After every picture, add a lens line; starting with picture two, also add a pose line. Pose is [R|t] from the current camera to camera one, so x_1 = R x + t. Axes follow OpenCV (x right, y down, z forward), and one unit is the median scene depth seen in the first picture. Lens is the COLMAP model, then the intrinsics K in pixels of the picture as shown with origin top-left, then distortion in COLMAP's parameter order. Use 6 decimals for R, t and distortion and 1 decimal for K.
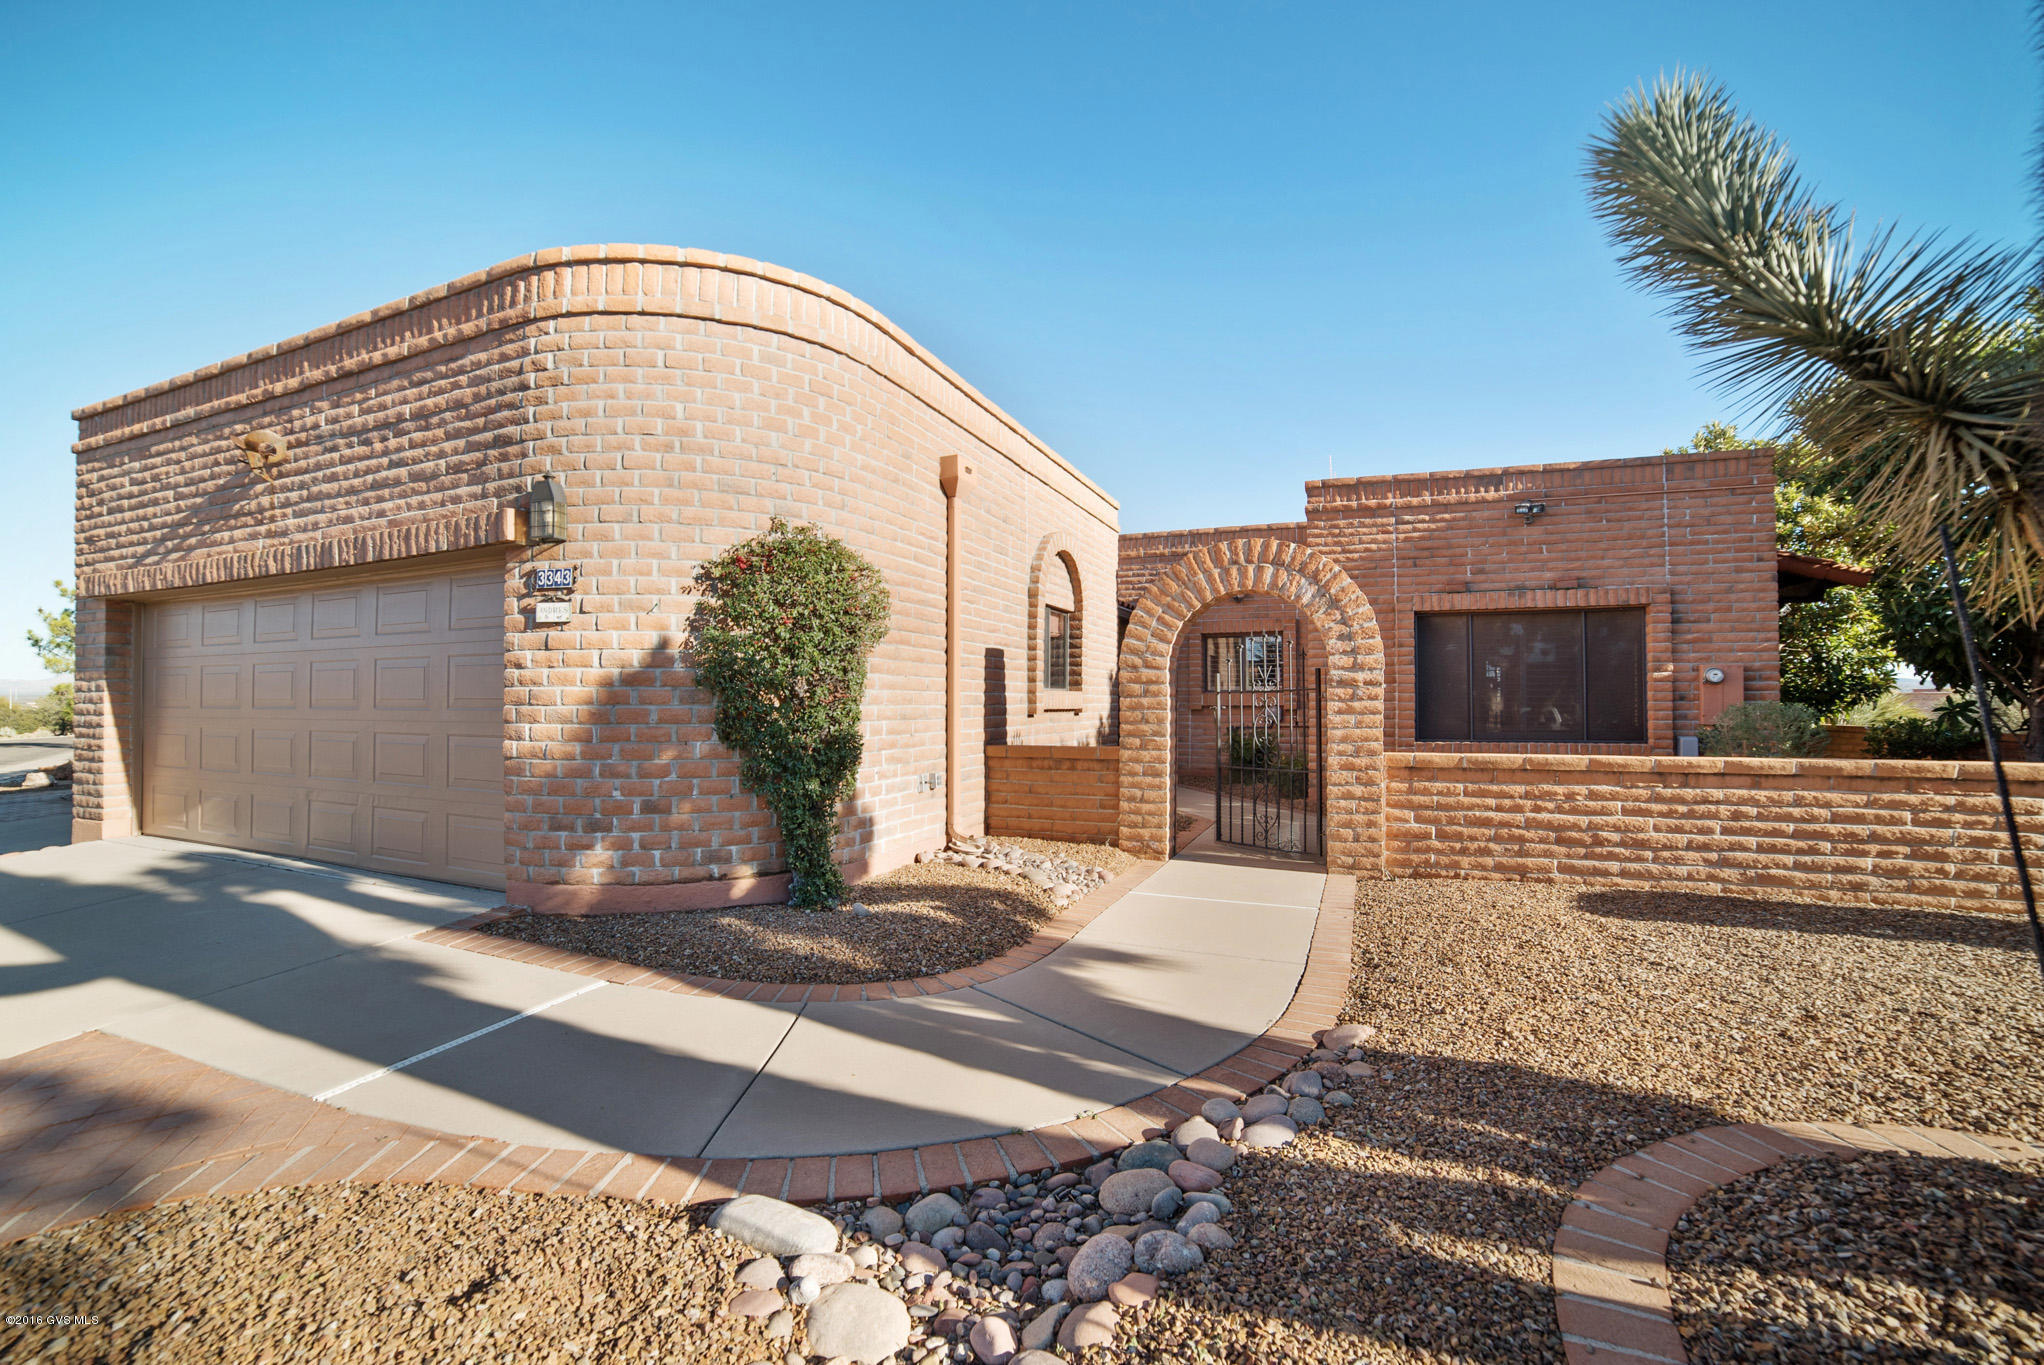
lens RADIAL K [[875.4, 0, 1062.2], [0, 875.4, 686.0], [0, 0, 1]] dist [-0.114910, 0.048577]
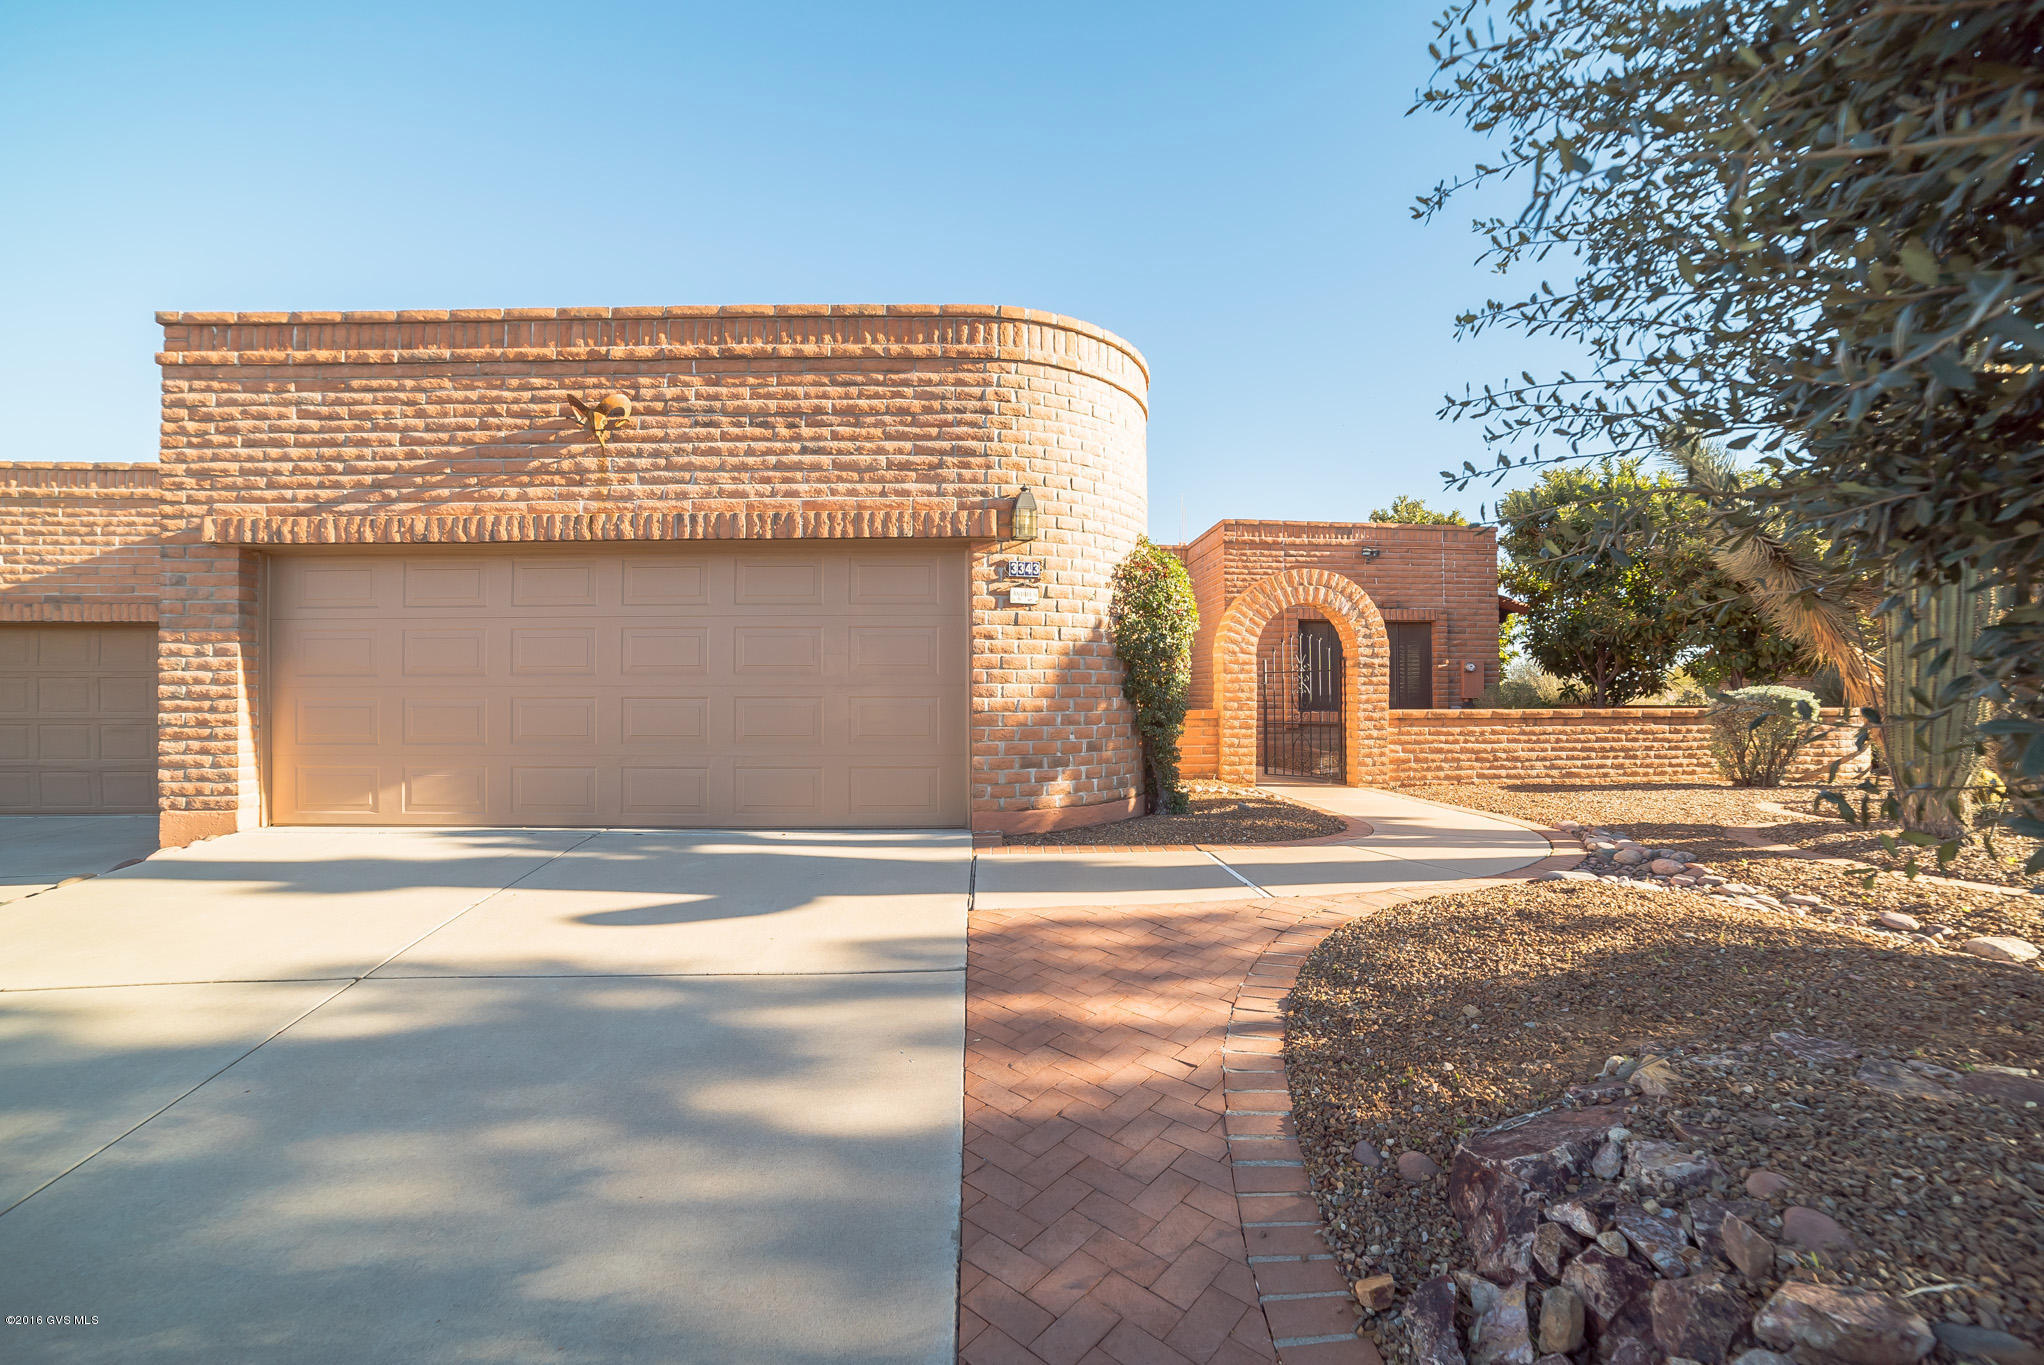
lens RADIAL K [[875.4, 0, 1062.2], [0, 875.4, 686.0], [0, 0, 1]] dist [-0.114910, 0.048577]
pose [[0.892897, 0.004864, 0.450234, -1.015178], [-0.006184, 0.999980, 0.001459, 0.040846], [-0.450218, -0.004087, 0.892909, -0.176565]]
